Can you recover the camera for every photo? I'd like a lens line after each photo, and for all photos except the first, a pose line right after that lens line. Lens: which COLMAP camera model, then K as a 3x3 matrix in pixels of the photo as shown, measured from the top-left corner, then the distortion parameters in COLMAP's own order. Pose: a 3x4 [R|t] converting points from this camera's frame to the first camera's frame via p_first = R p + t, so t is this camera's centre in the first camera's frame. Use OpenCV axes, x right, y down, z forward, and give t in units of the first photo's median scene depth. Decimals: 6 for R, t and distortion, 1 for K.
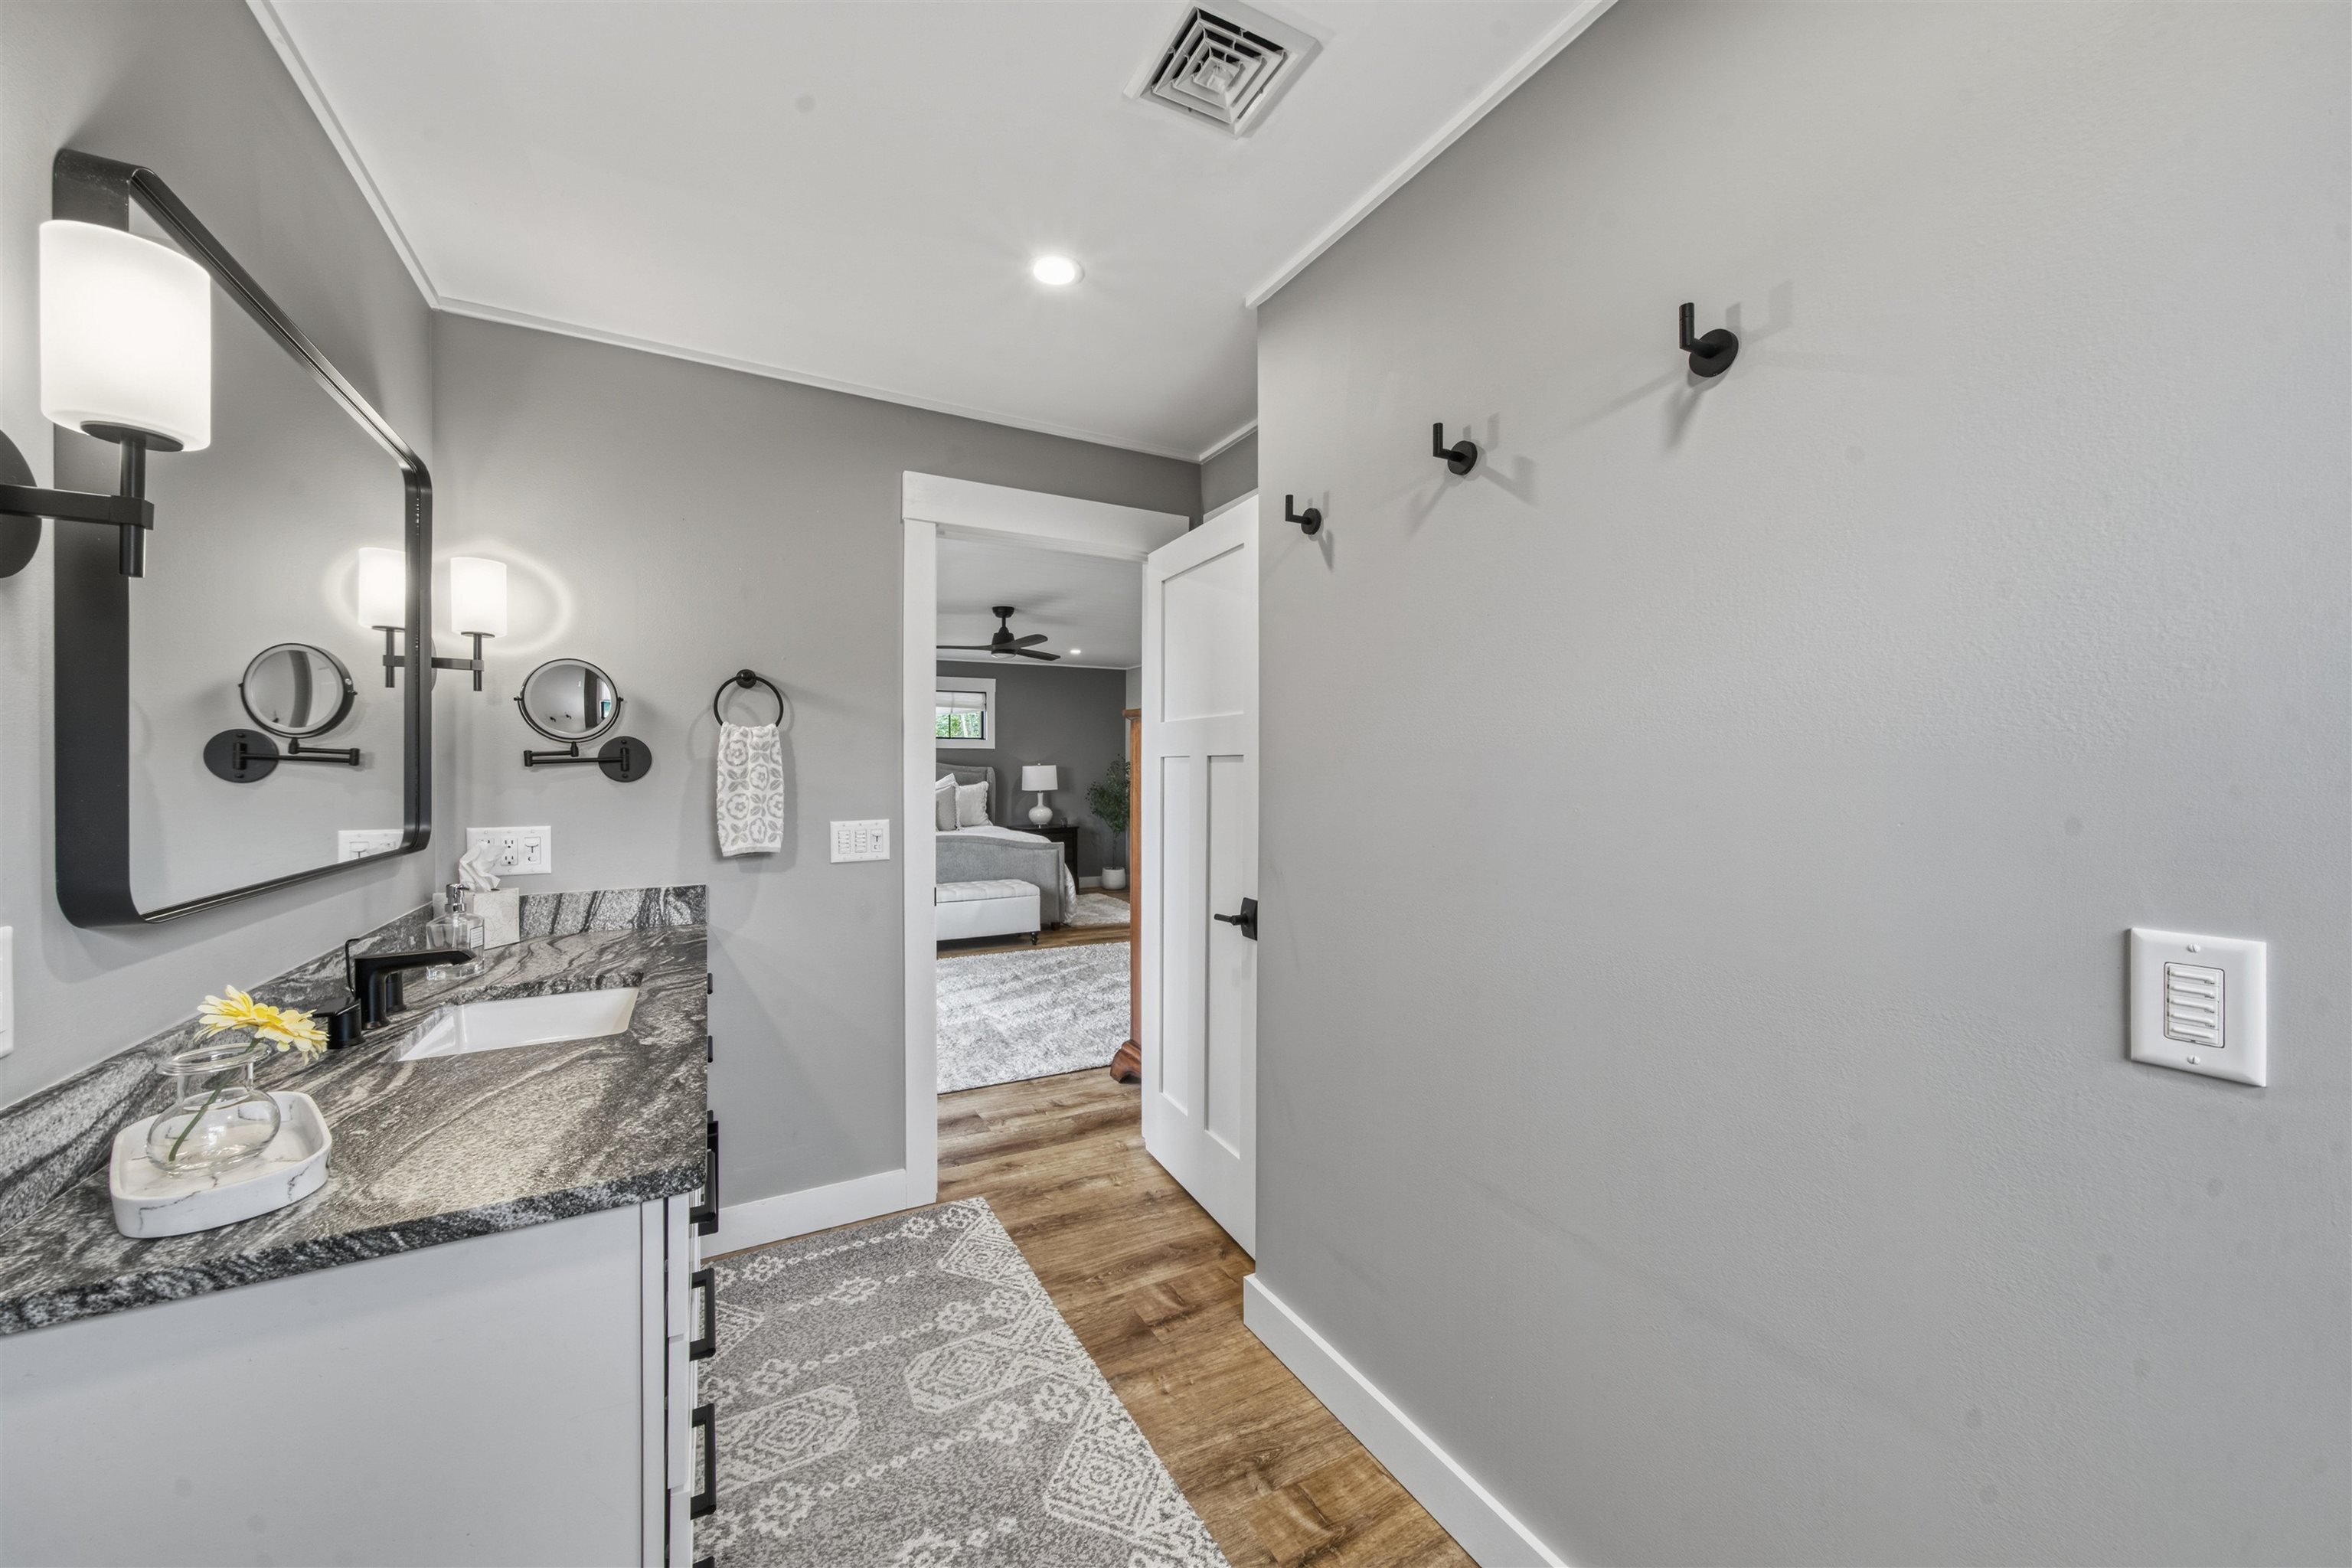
lens RADIAL K [[833.3, 0, 1174.9], [0, 833.3, 776.6], [0, 0, 1]] dist [0.000973, 0.000235]
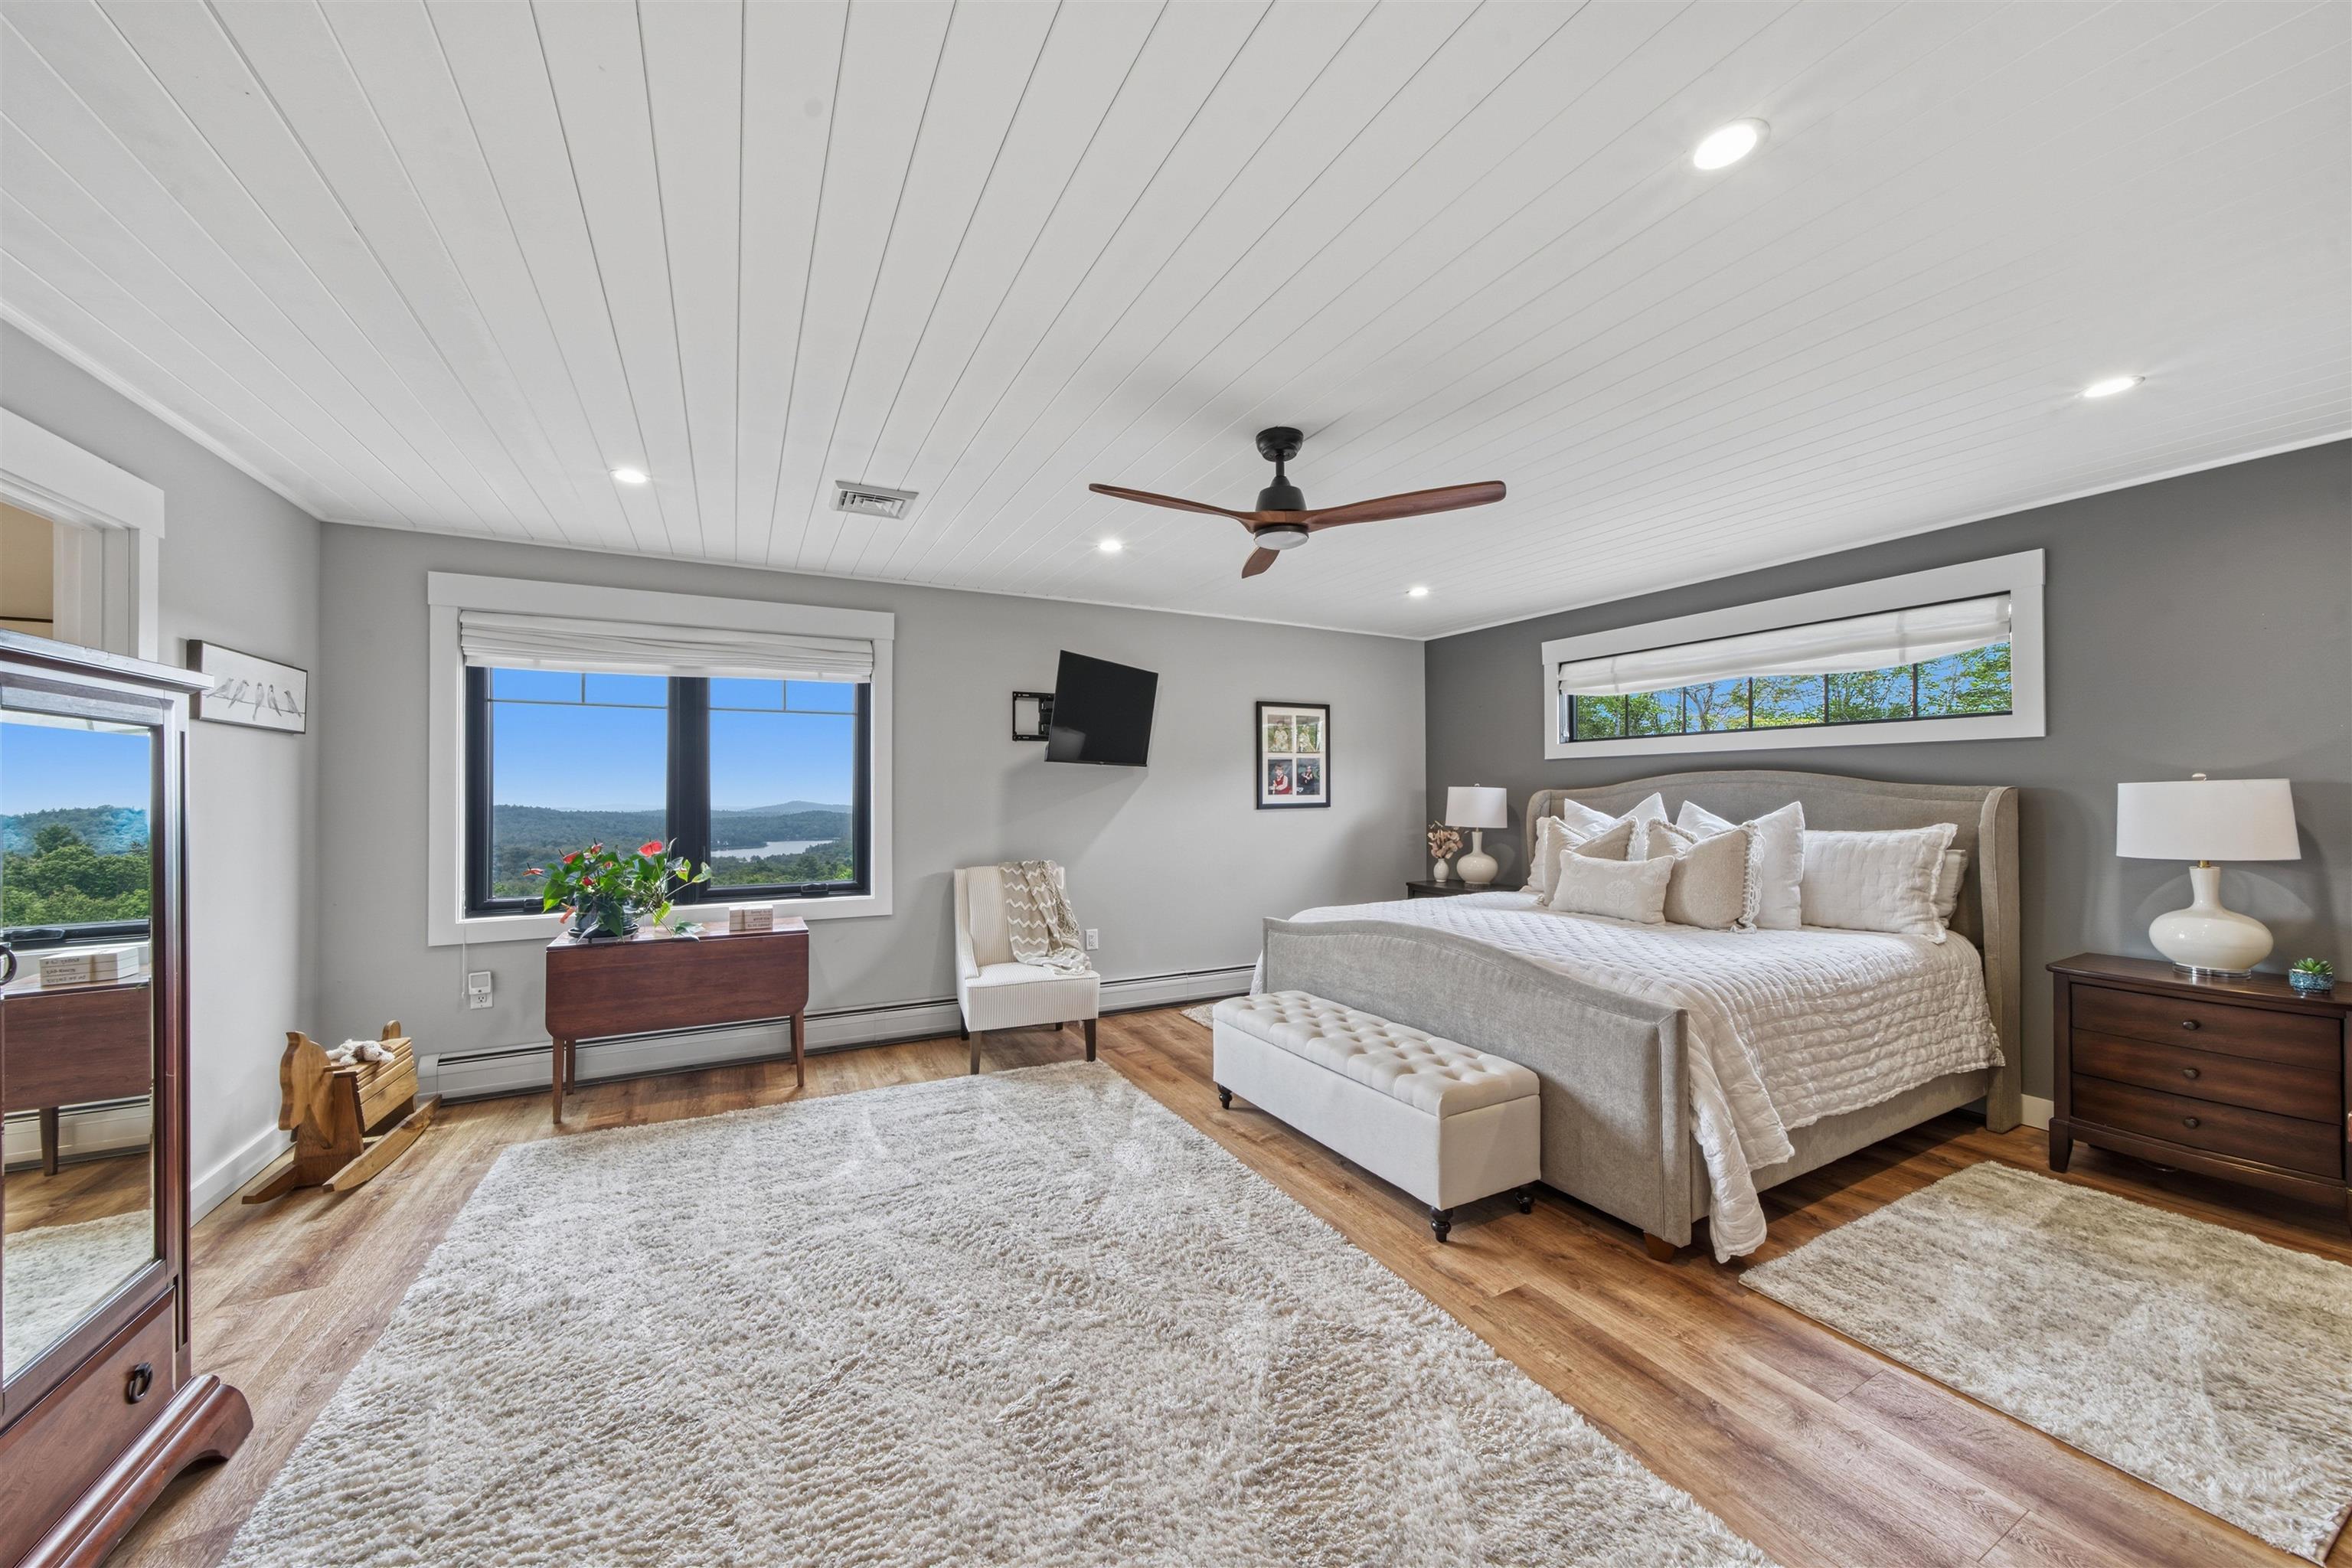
lens RADIAL K [[833.3, 0, 1174.9], [0, 833.3, 776.6], [0, 0, 1]] dist [0.000973, 0.000235]
pose [[-0.017439, -0.017323, -0.999698, 0.163373], [-0.010654, 0.999796, -0.017139, -0.004946], [0.999791, 0.010352, -0.017620, 0.624186]]
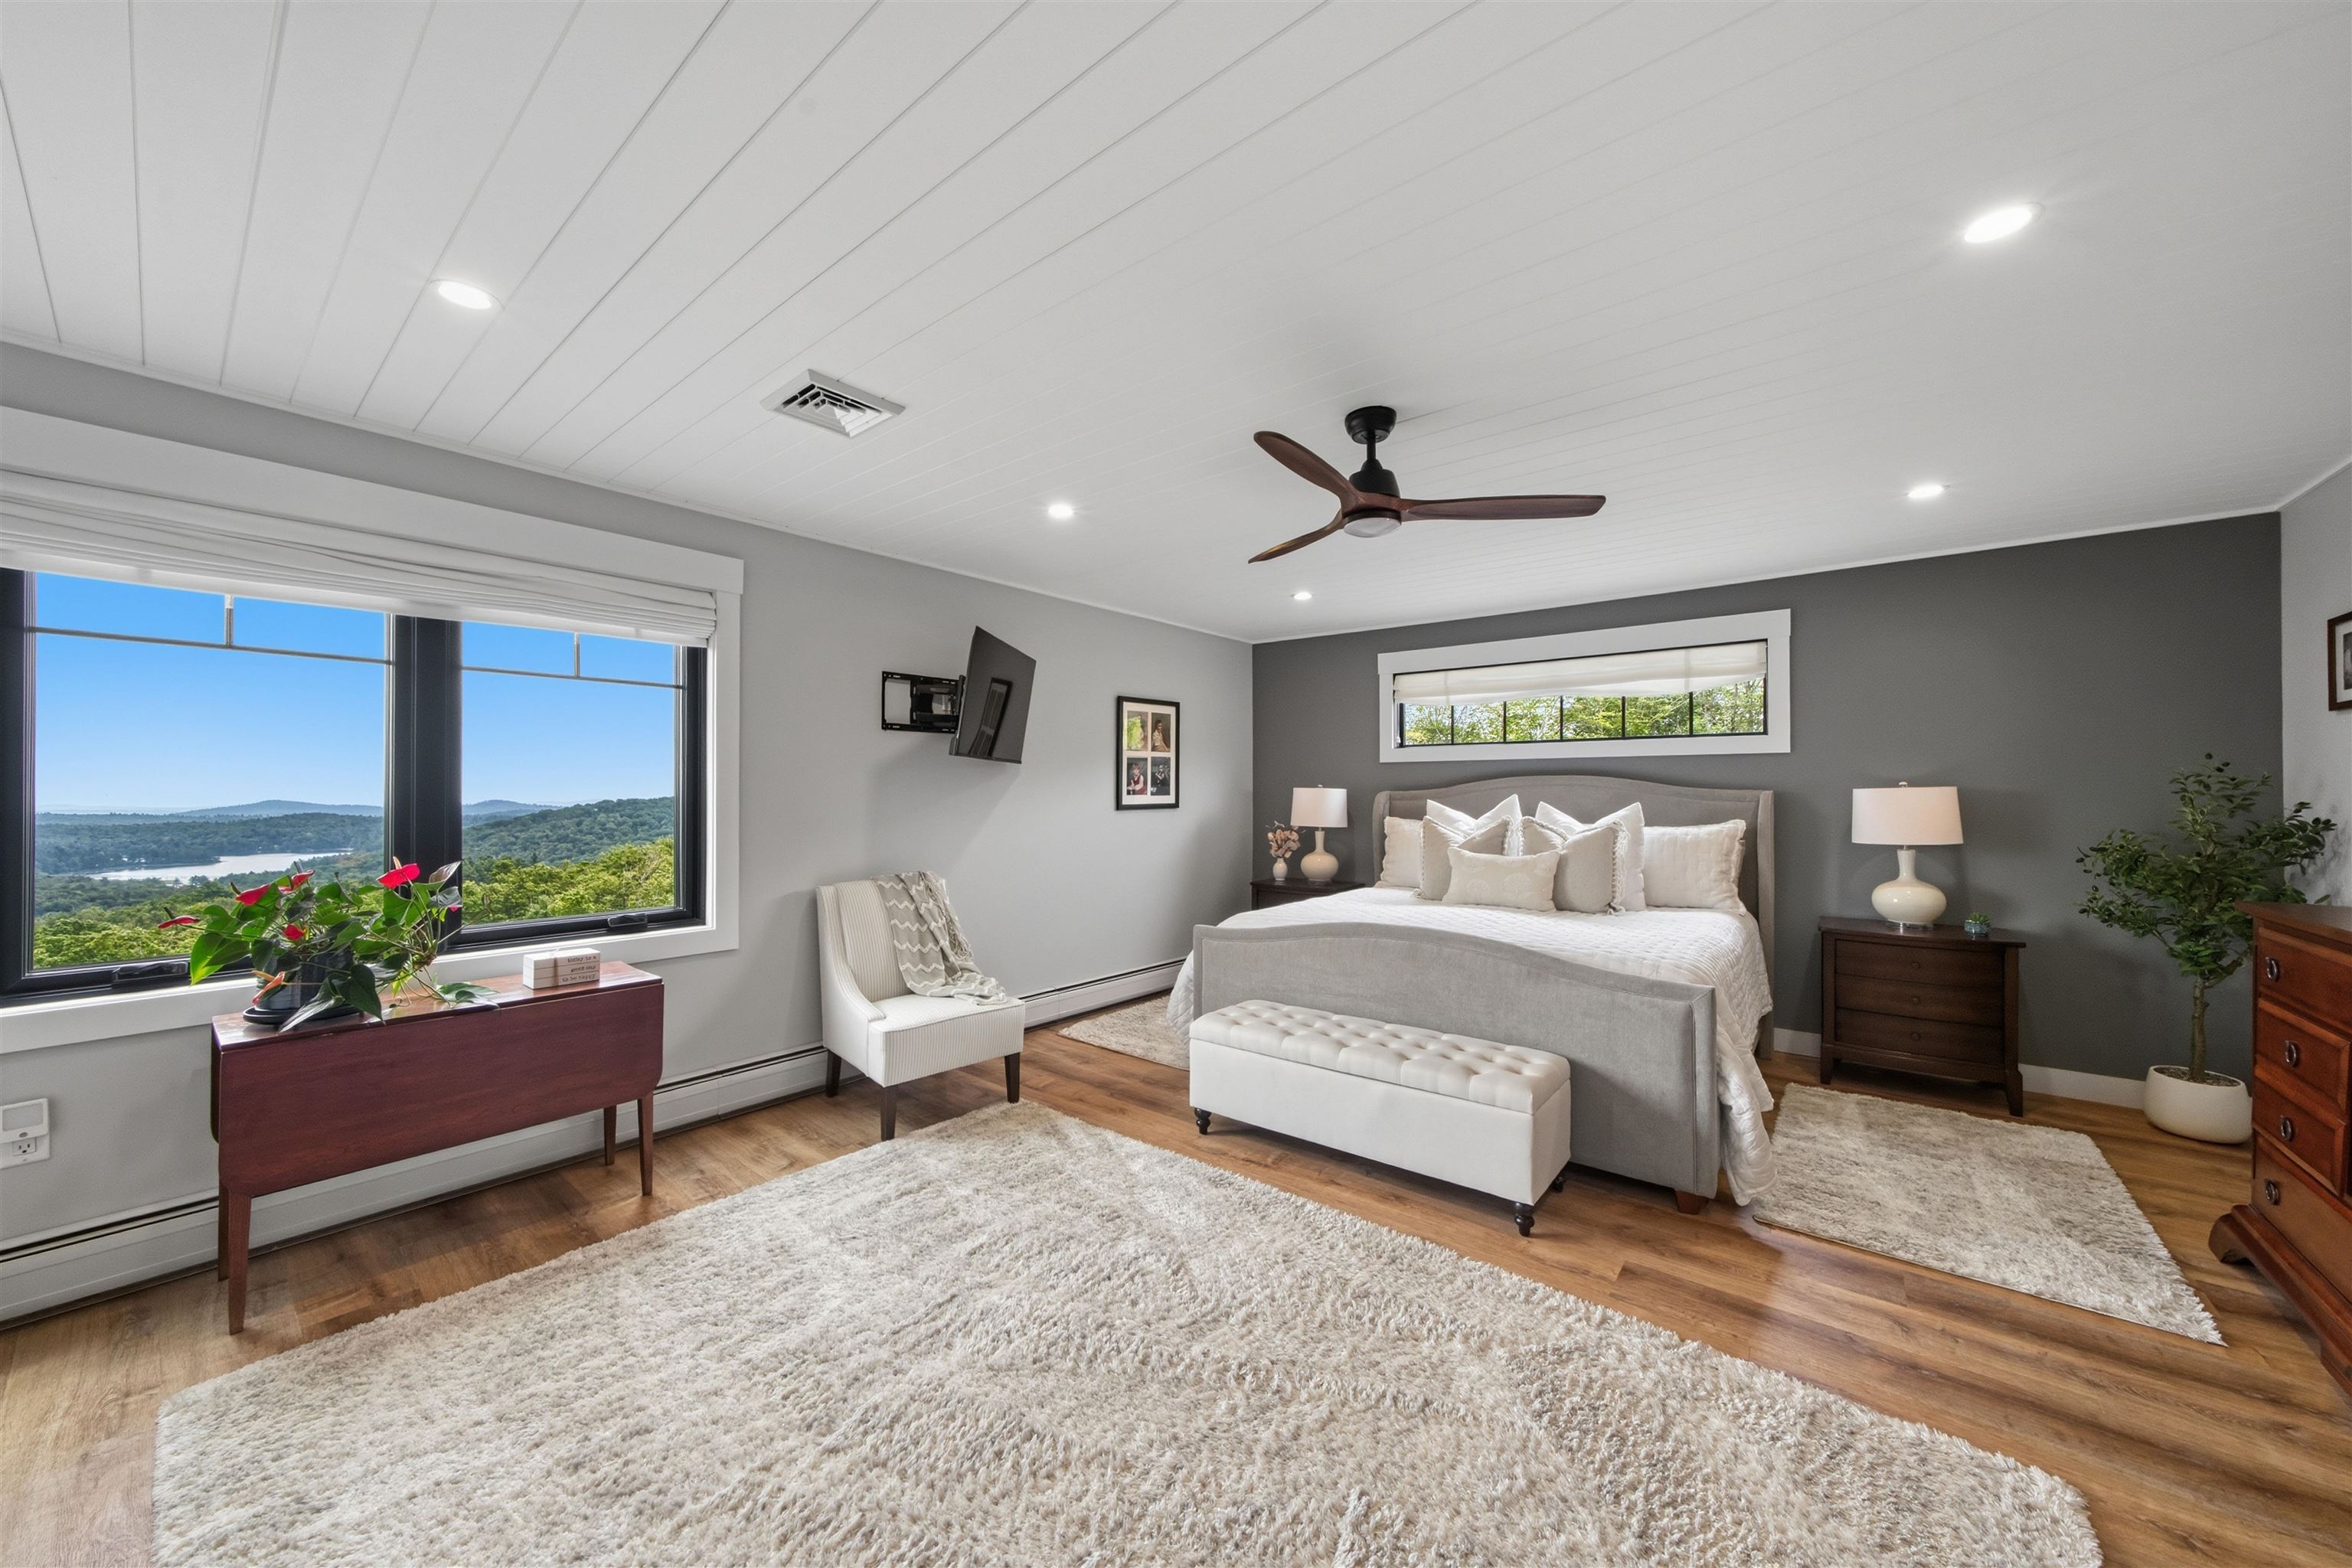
lens RADIAL K [[829.5, 0, 1176.0], [0, 829.5, 784.0], [0, 0, 1]] dist [0.002235, 0.000232]
pose [[0.374369, -0.006535, -0.927257, 0.099264], [-0.014486, 0.999812, -0.012895, -0.003609], [0.927167, 0.018260, 0.374204, 0.491028]]
